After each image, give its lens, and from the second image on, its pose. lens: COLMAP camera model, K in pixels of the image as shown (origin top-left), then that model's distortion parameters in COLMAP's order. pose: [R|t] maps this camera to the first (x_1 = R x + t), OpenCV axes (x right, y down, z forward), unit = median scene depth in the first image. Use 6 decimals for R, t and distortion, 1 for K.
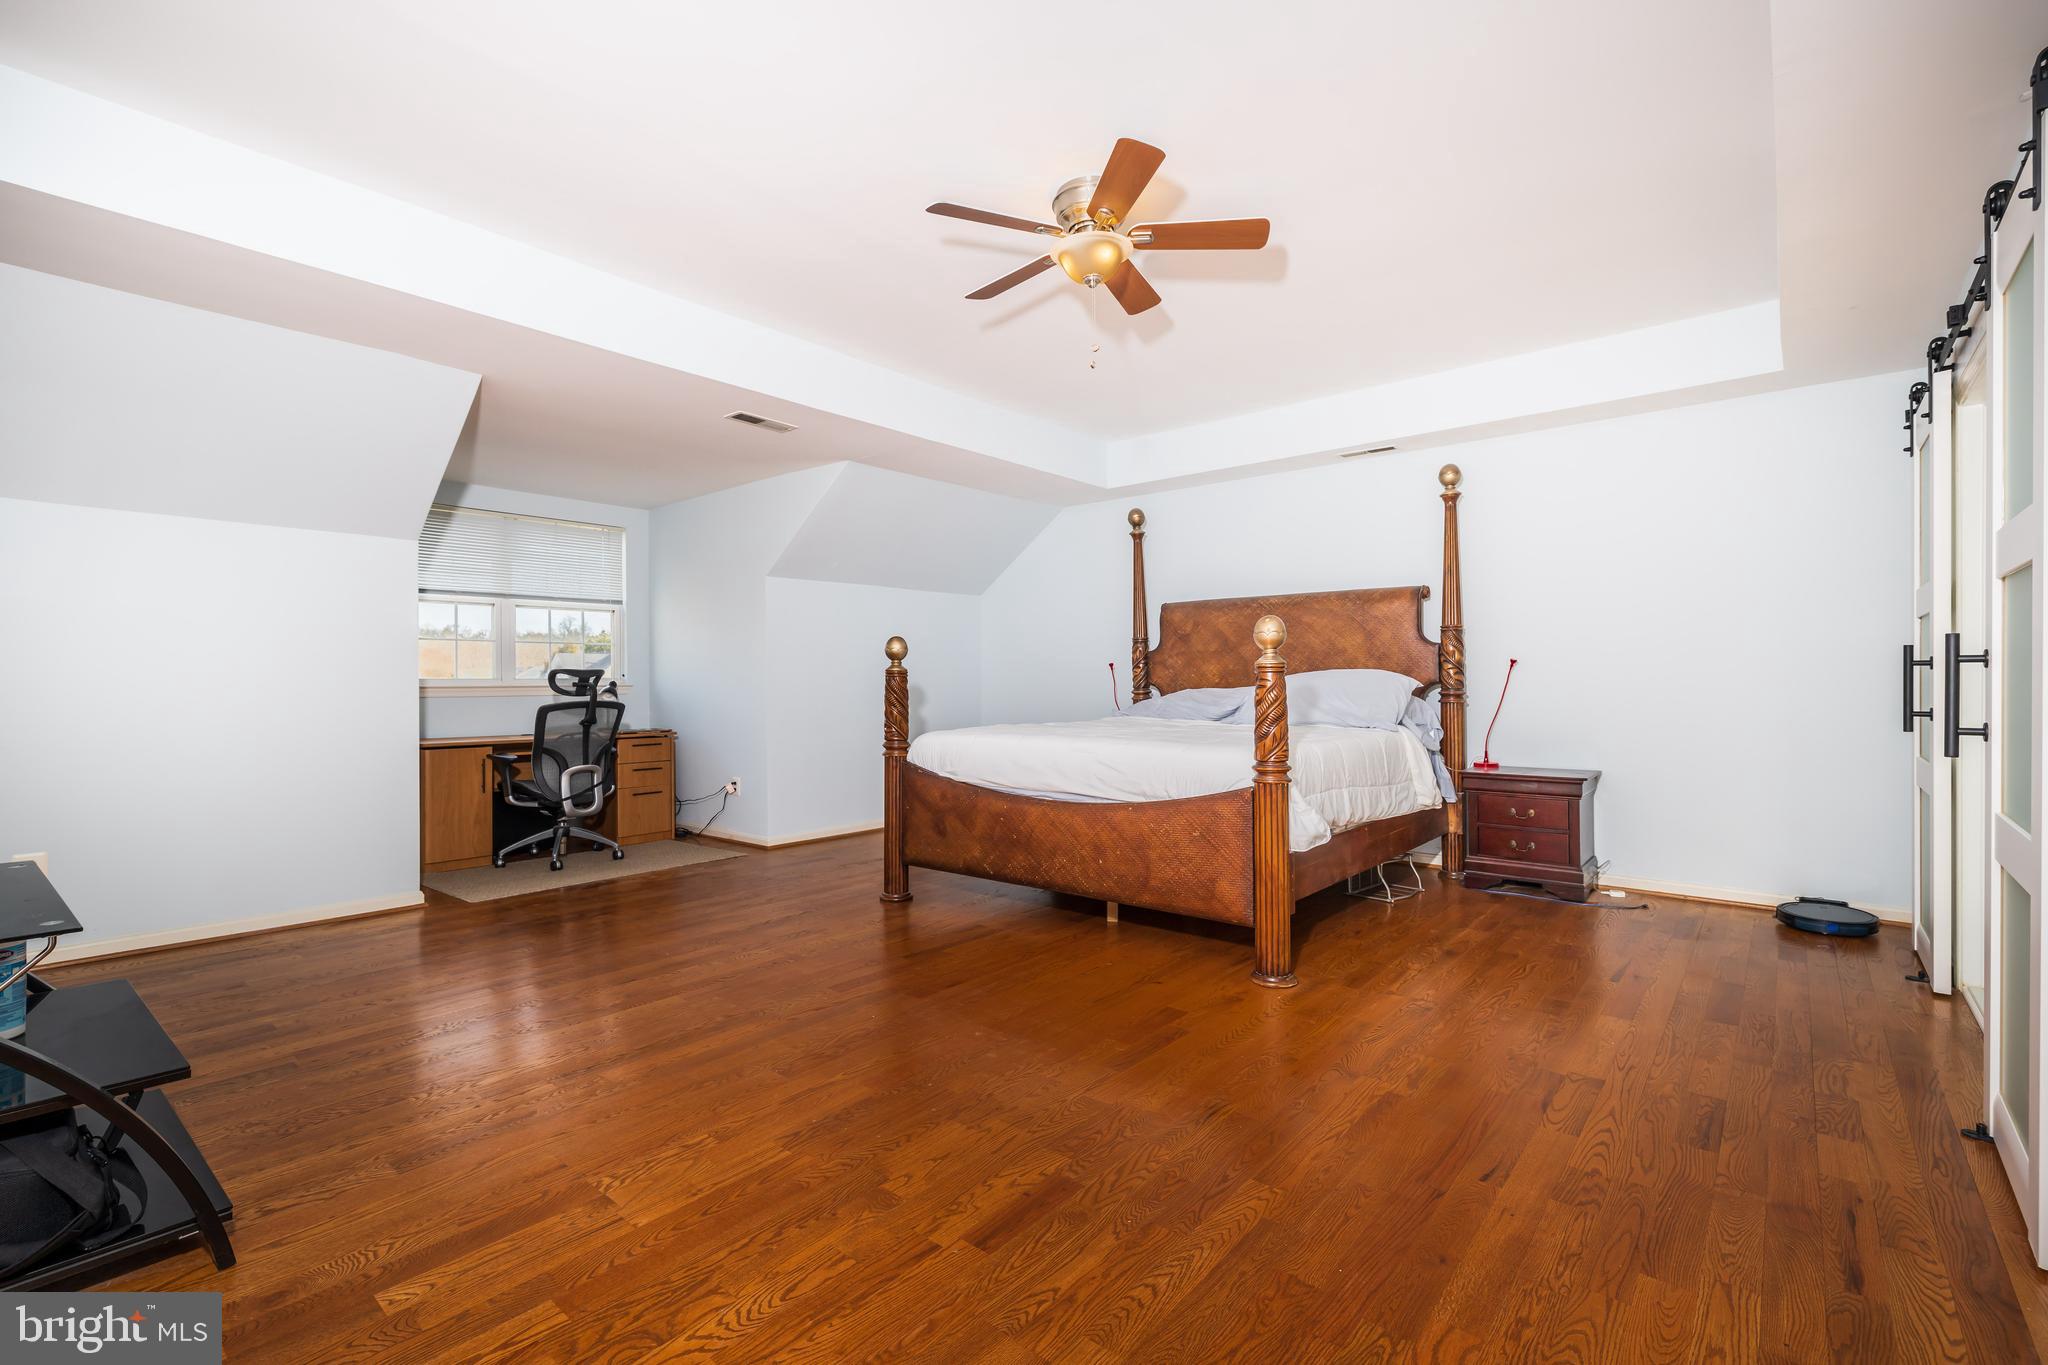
lens RADIAL K [[883.5, 0, 1022.2], [0, 883.5, 686.4], [0, 0, 1]] dist [-0.000361, -0.000283]
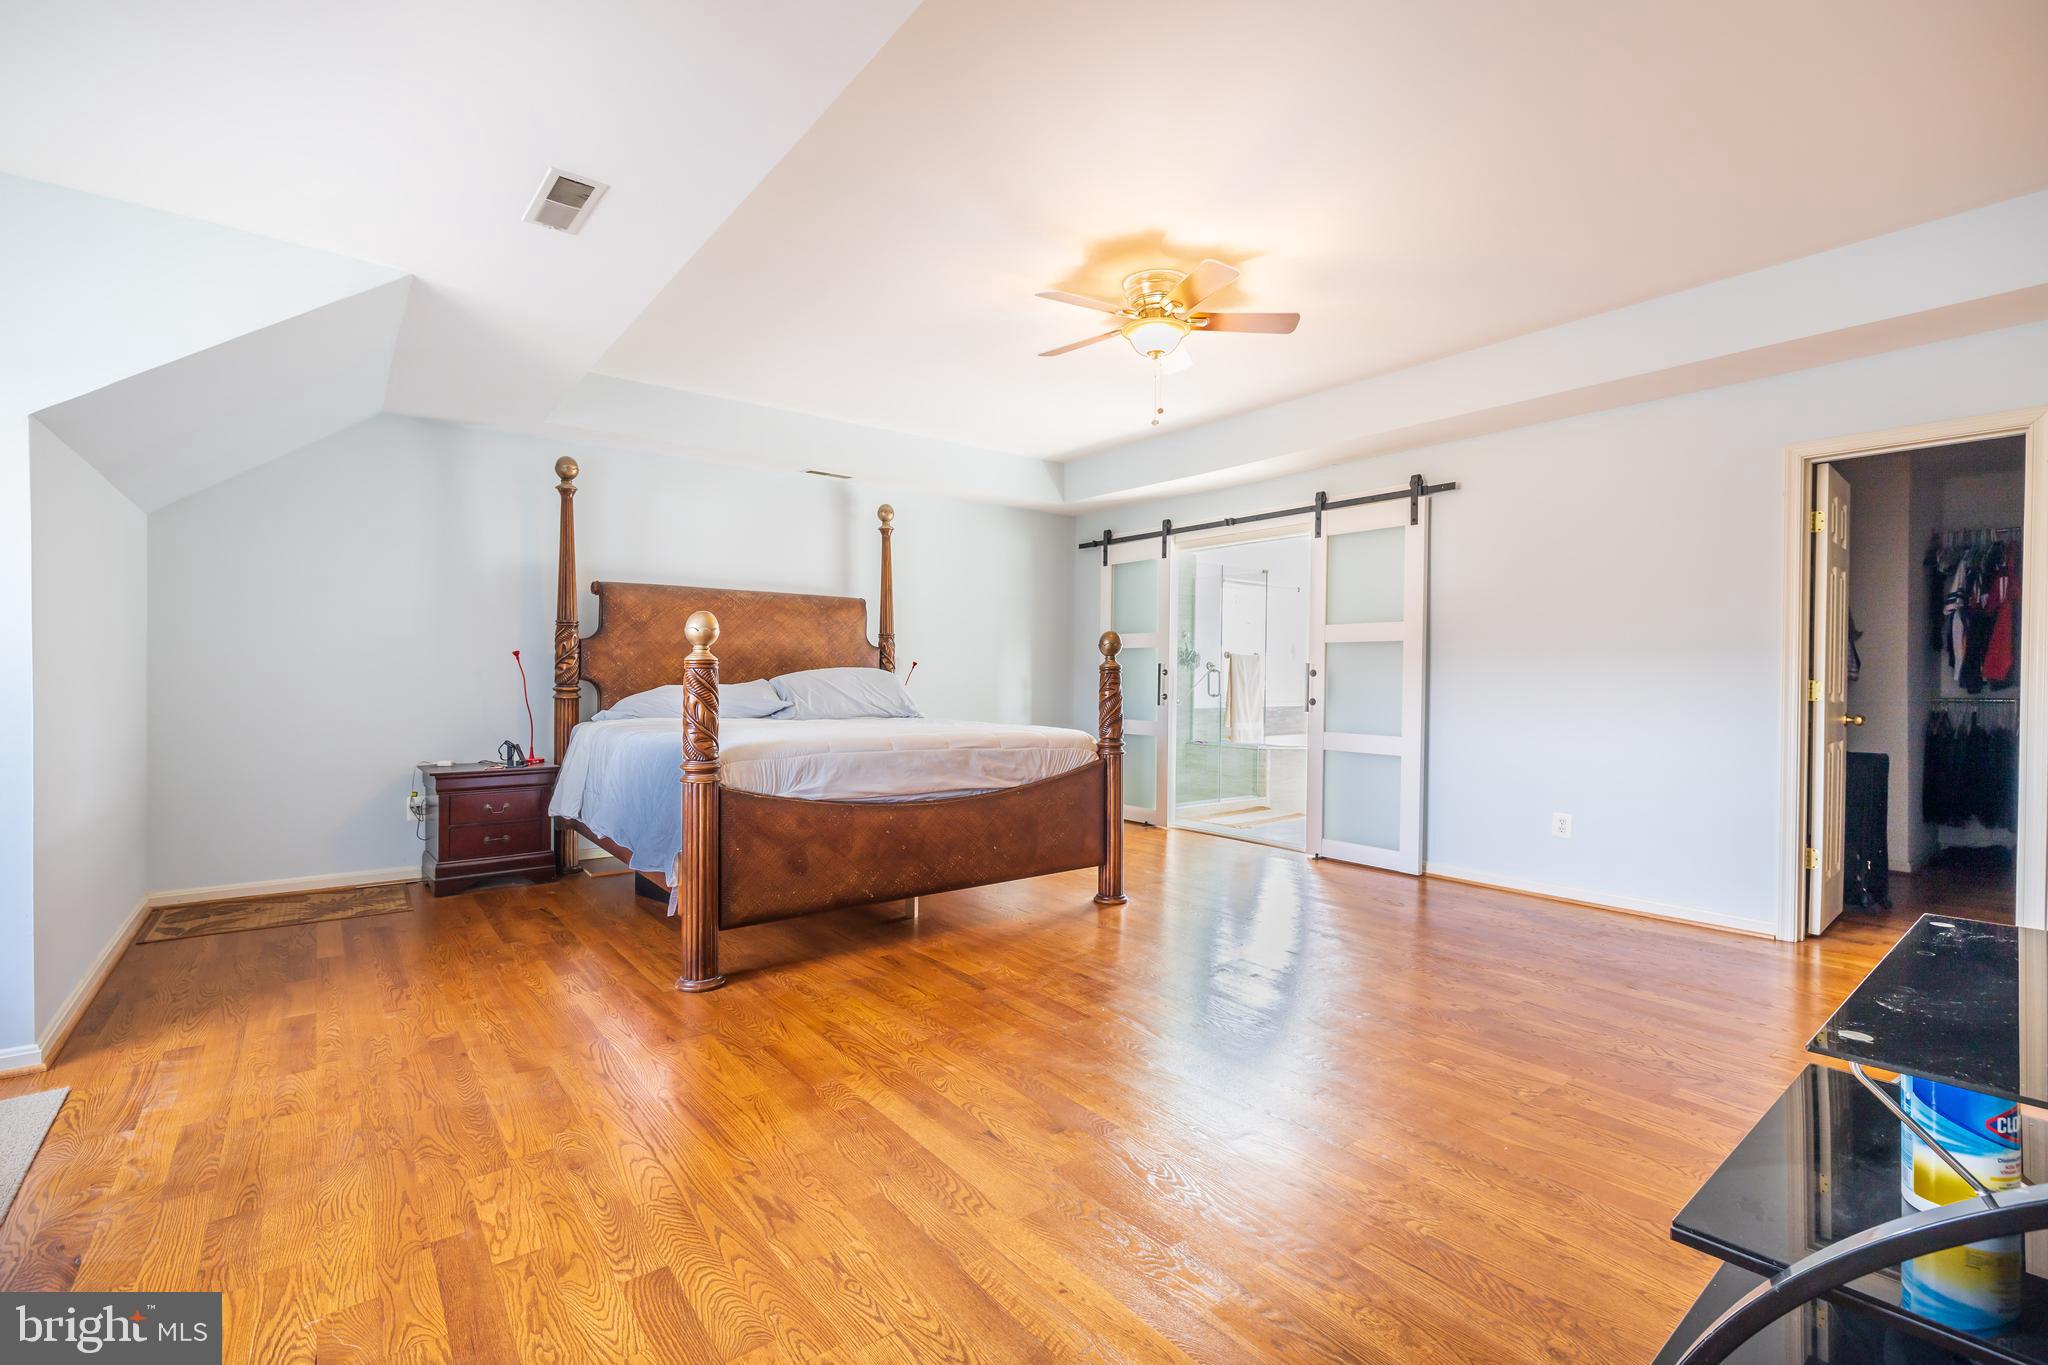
lens RADIAL K [[883.5, 0, 1021.5], [0, 883.5, 683.1], [0, 0, 1]] dist [-0.000361, -0.000283]
pose [[0.223768, 0.002754, 0.974639, -0.686441], [-0.003508, 0.999992, -0.002020, 0.001404], [-0.974636, -0.002967, 0.223776, 0.533711]]
